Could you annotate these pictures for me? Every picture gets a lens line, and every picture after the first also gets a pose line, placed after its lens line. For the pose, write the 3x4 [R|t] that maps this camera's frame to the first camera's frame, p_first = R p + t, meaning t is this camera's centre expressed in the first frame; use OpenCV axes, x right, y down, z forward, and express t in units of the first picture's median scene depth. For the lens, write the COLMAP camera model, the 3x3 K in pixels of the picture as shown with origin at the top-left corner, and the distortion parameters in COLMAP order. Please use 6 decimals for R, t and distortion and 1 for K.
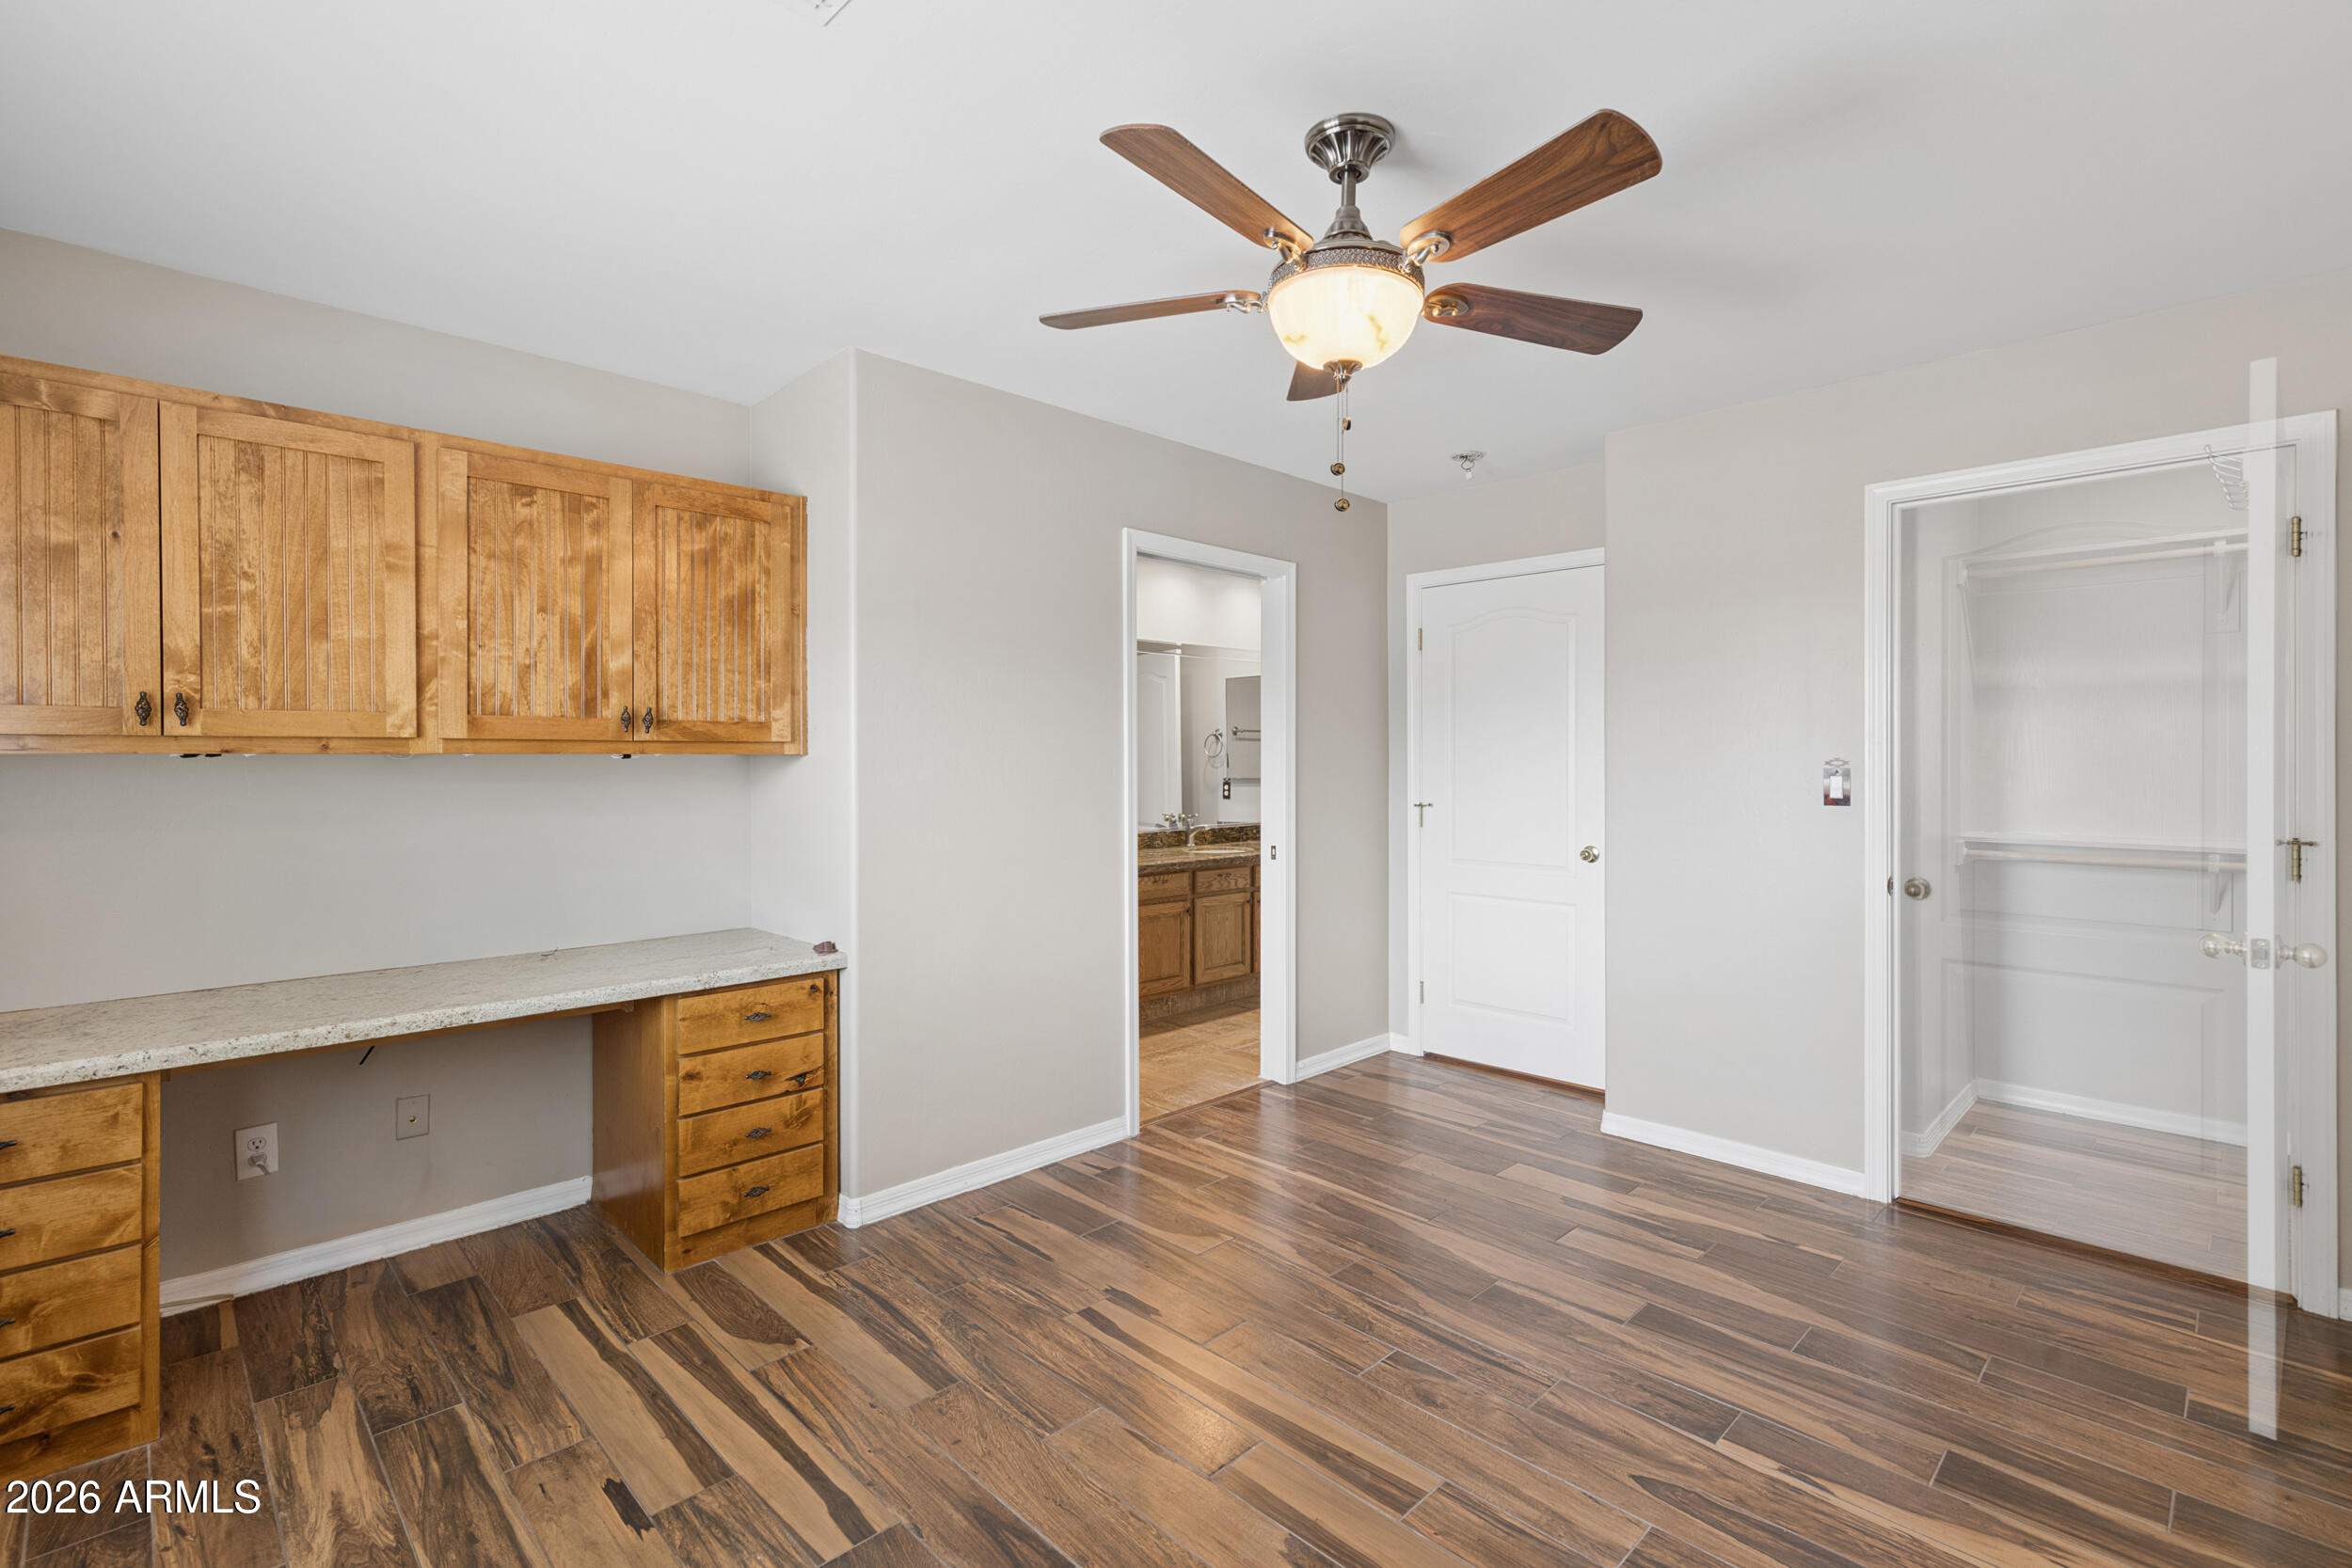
lens RADIAL K [[1098.6, 0, 1176.7], [0, 1098.6, 782.6], [0, 0, 1]] dist [0.008970, -0.000928]
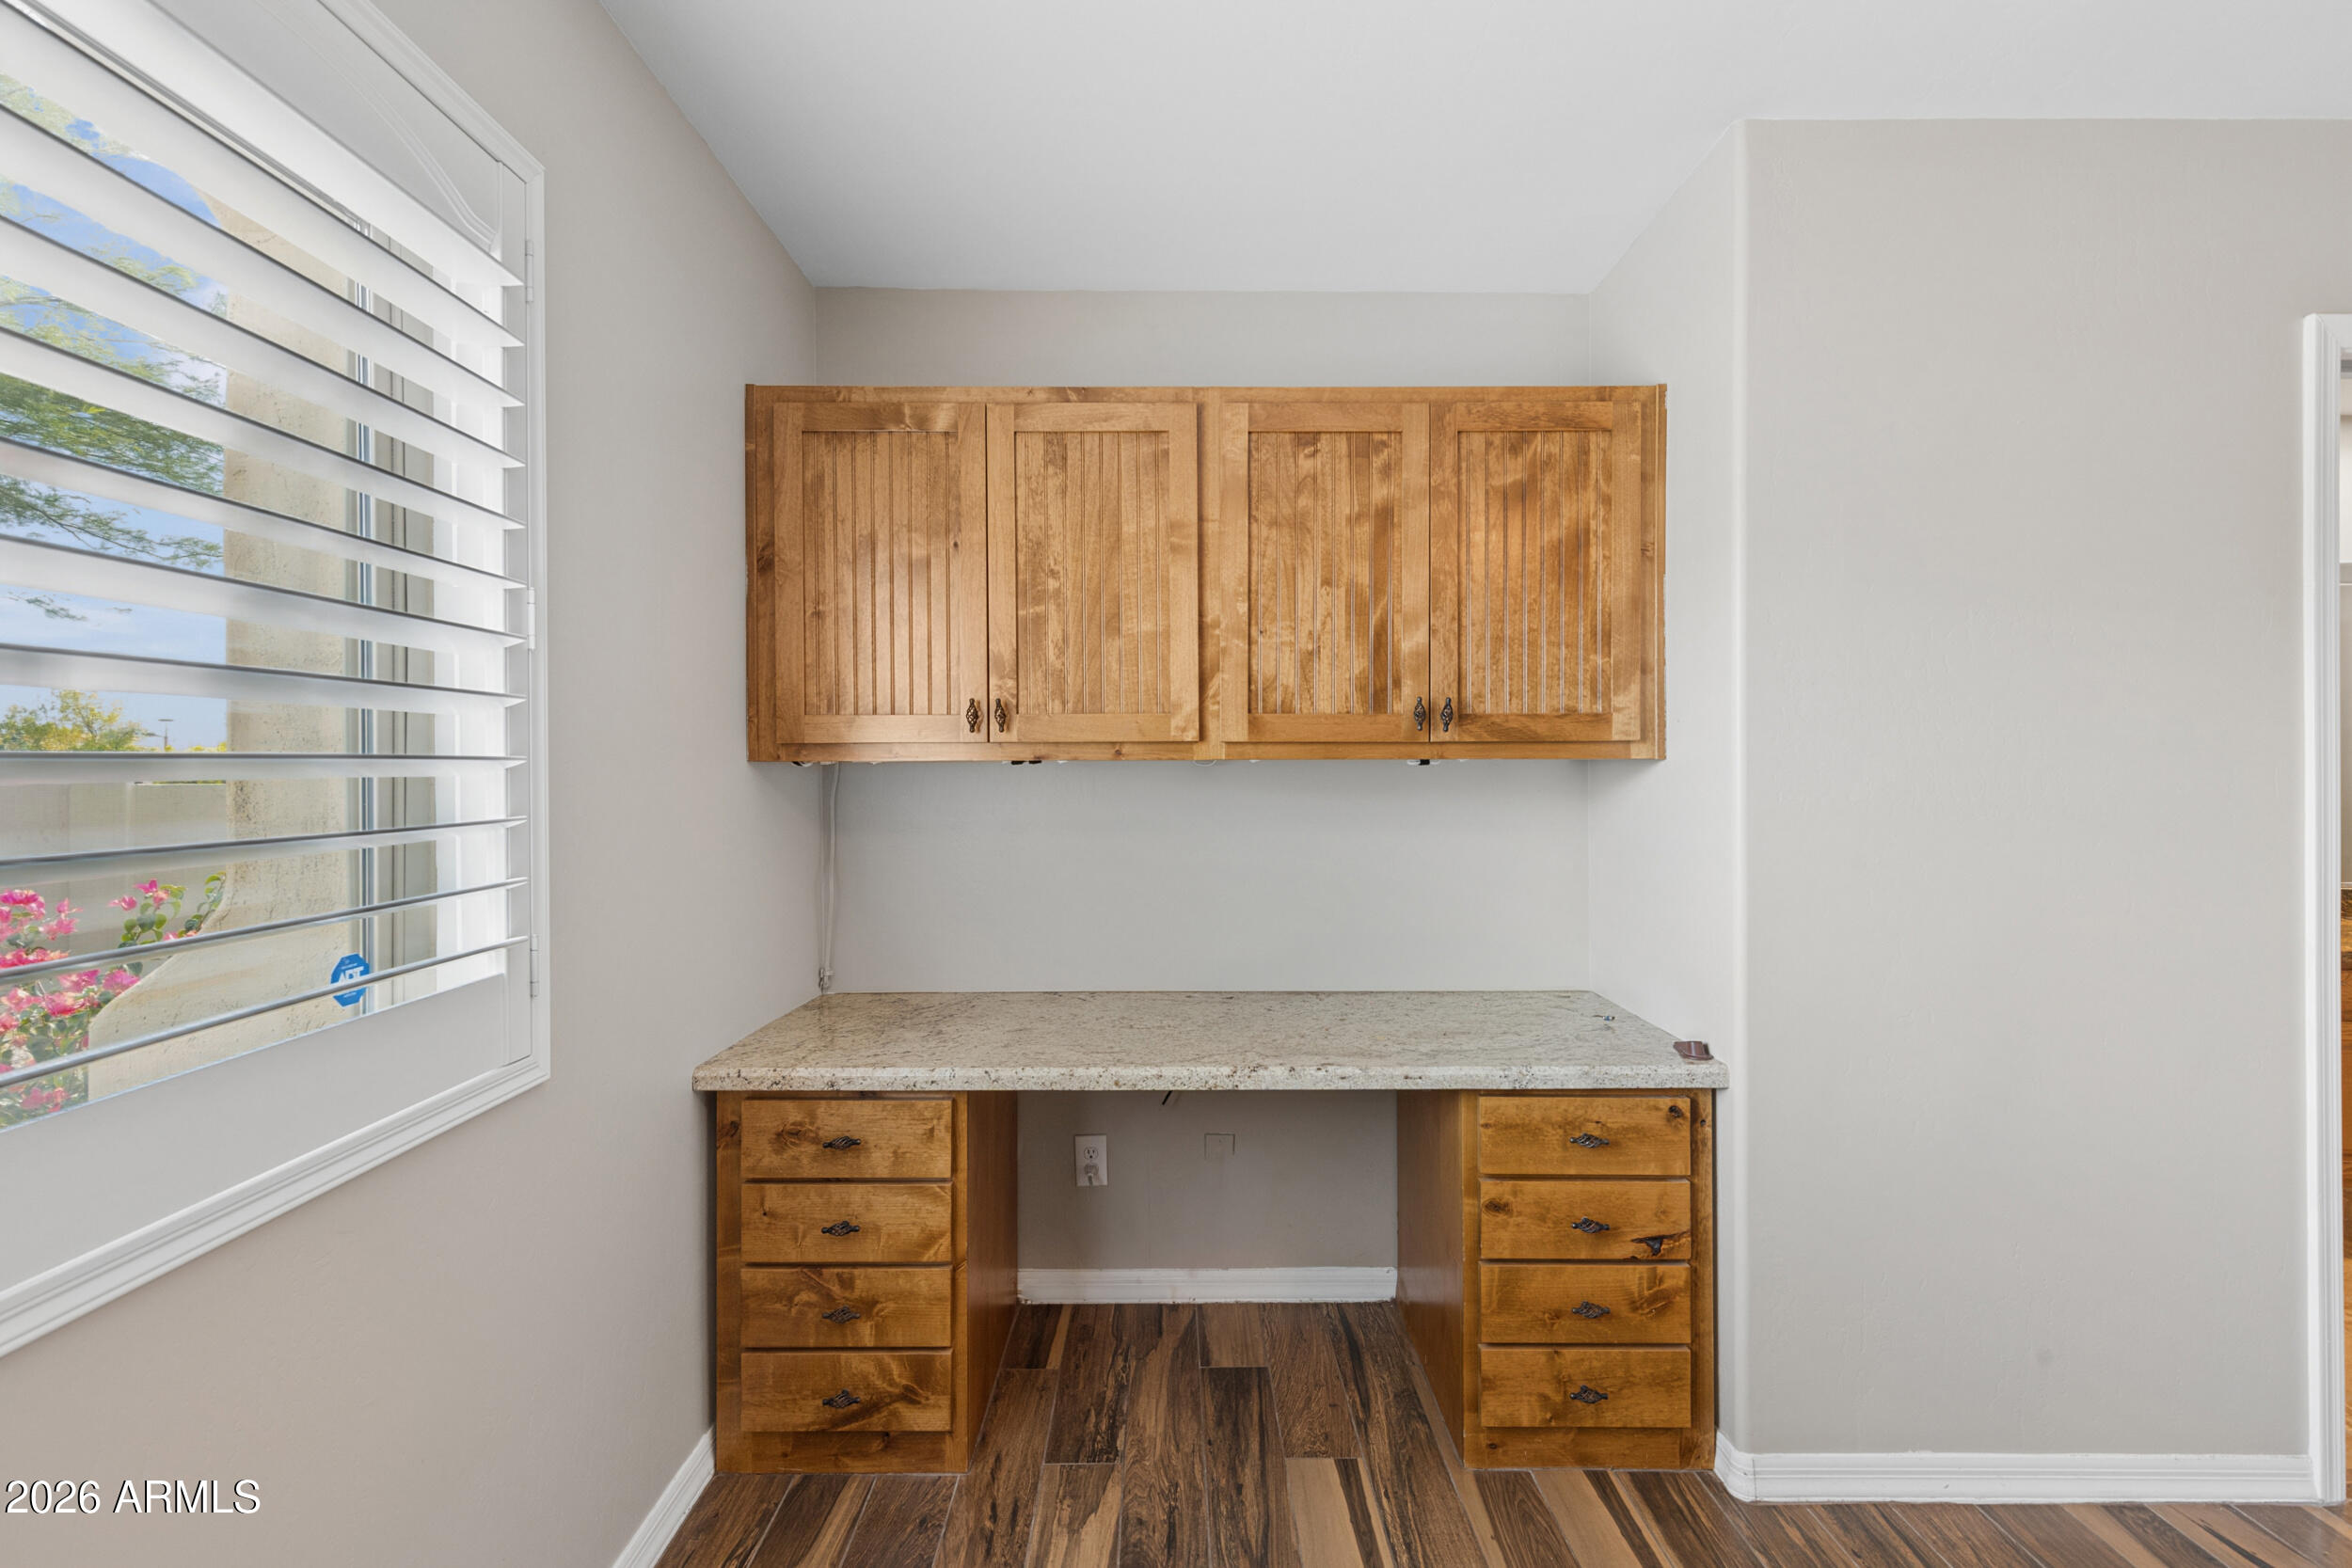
lens RADIAL K [[1077.0, 0, 1180.5], [0, 1077.0, 755.2], [0, 0, 1]] dist [0.008804, -0.001726]
pose [[0.731029, -0.008257, -0.682297, -0.123919], [-0.014280, 0.999523, -0.027396, -0.006599], [0.682197, 0.029770, 0.730562, 0.383005]]
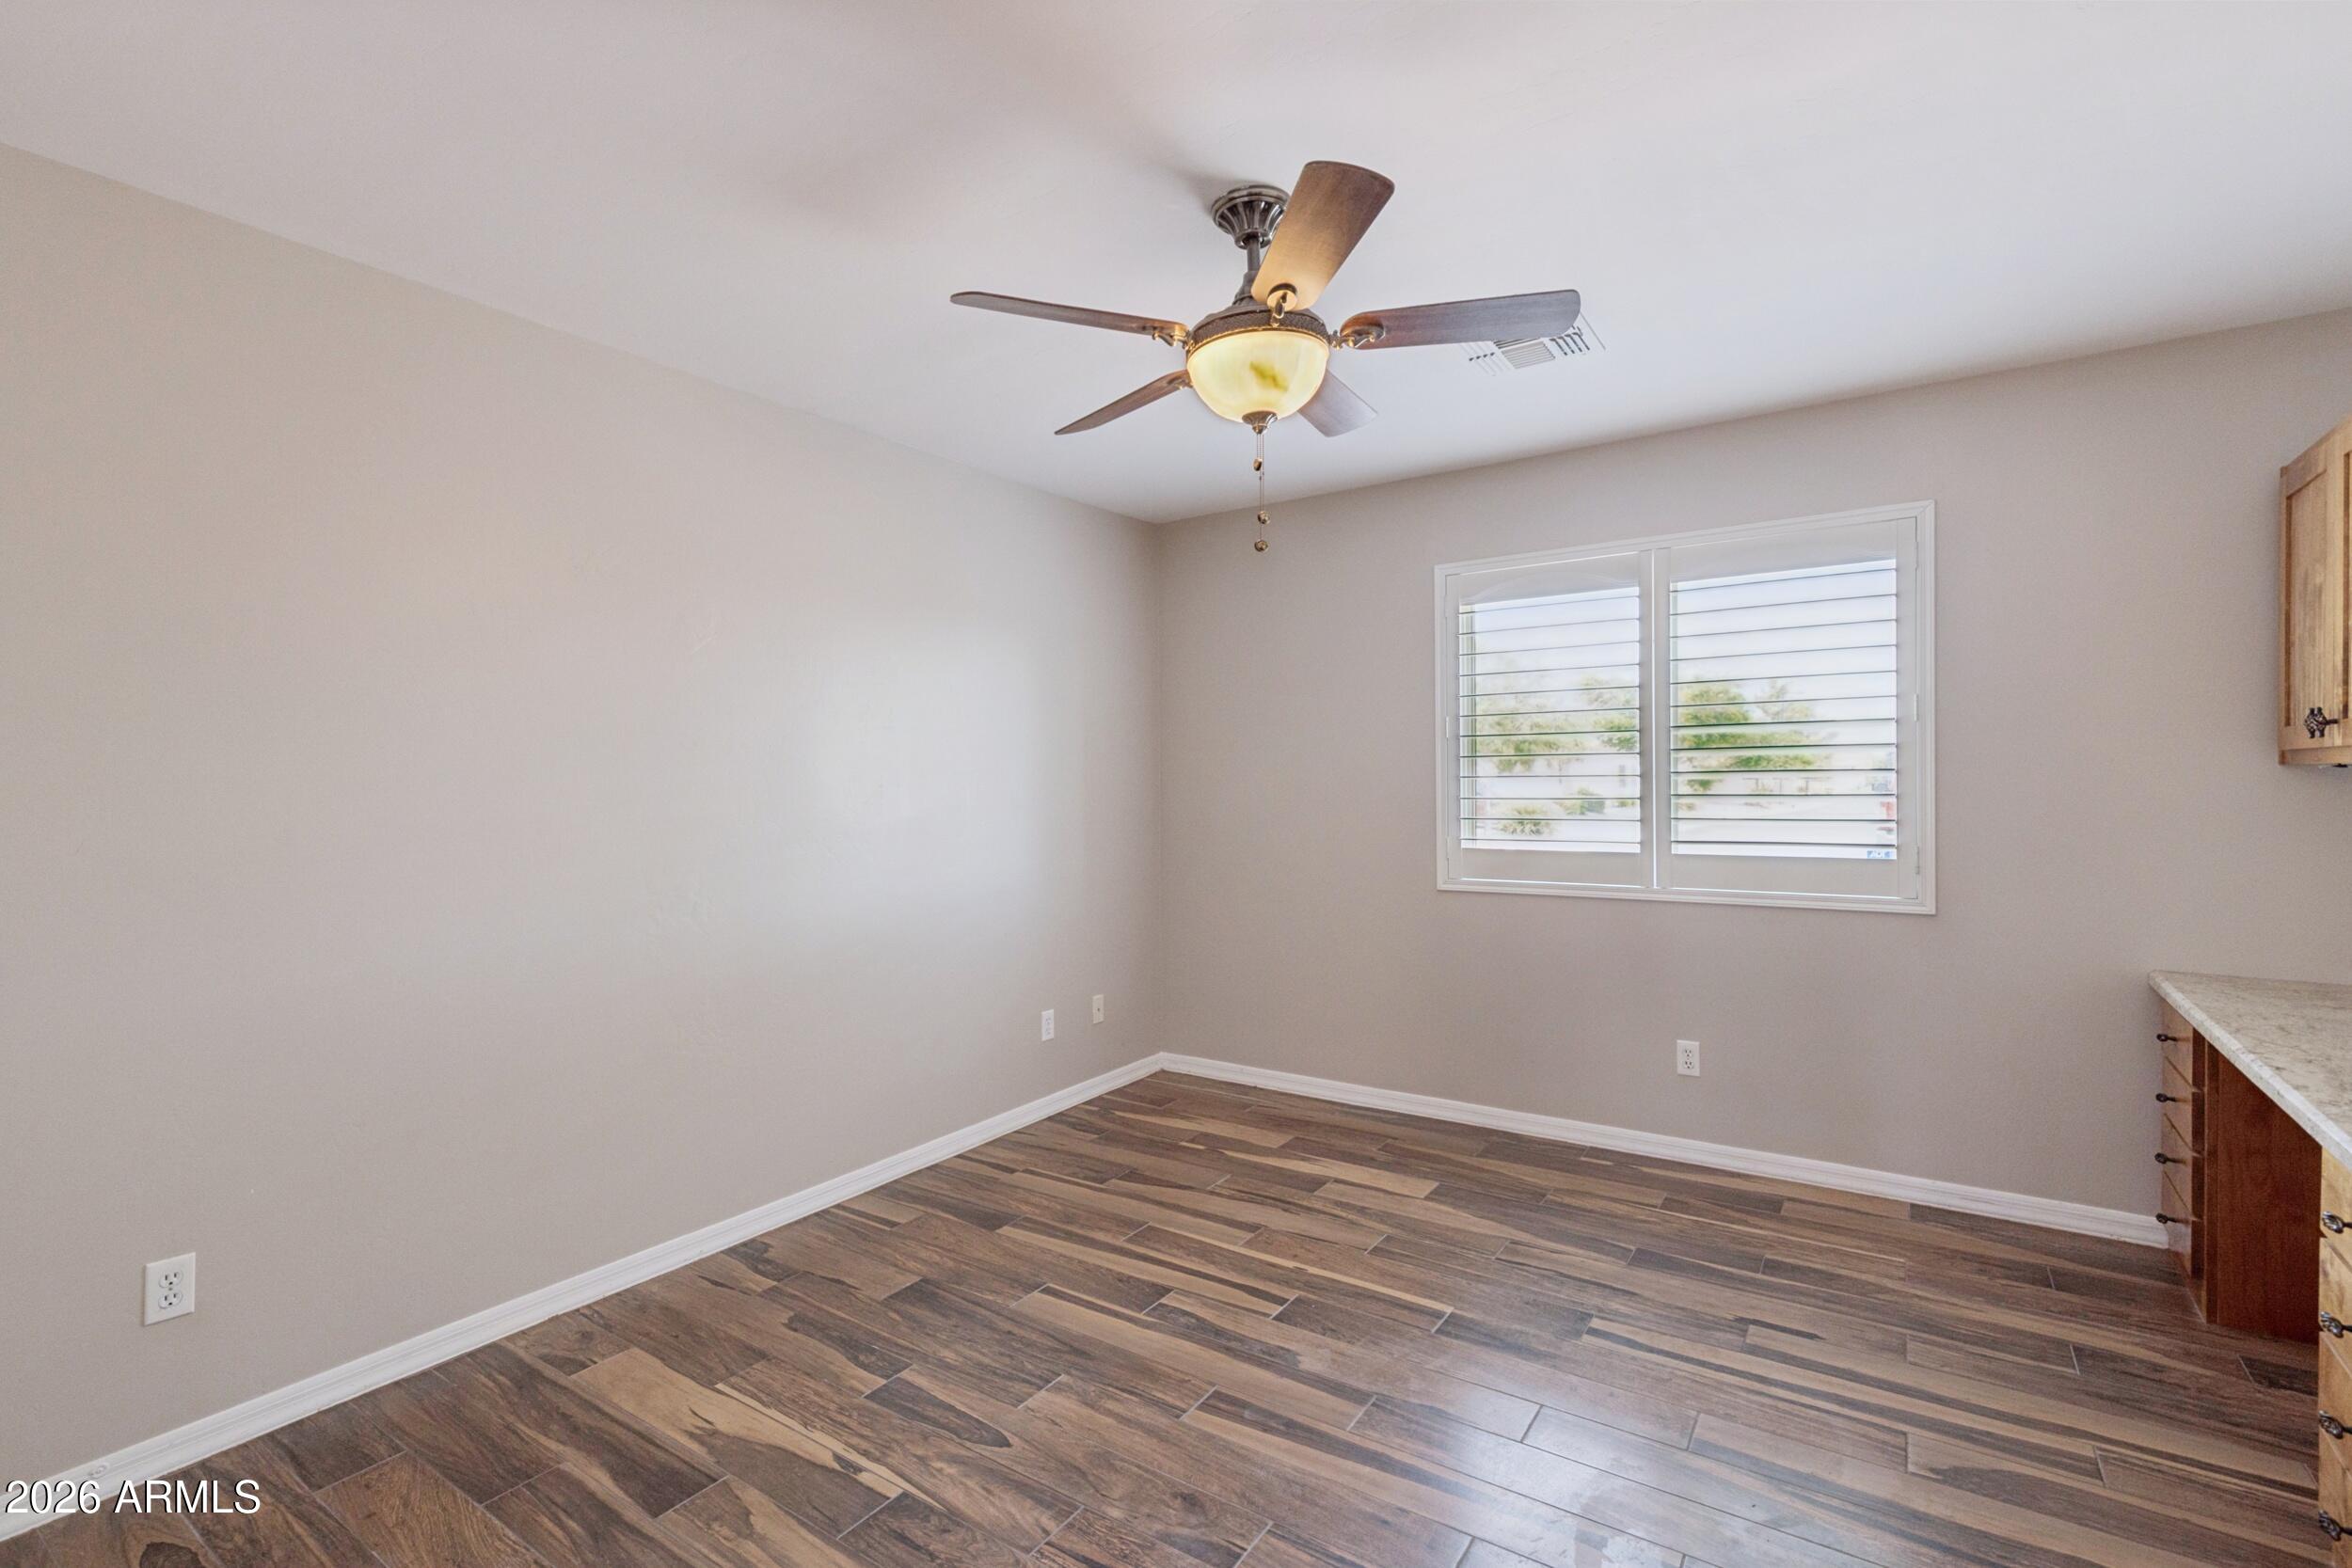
lens RADIAL K [[1098.6, 0, 1176.7], [0, 1098.6, 782.6], [0, 0, 1]] dist [0.008970, -0.000928]
pose [[-0.982178, 0.012810, -0.187517, 0.381270], [0.008858, 0.999721, 0.021898, -0.037974], [0.187745, 0.019847, -0.982017, 1.778311]]
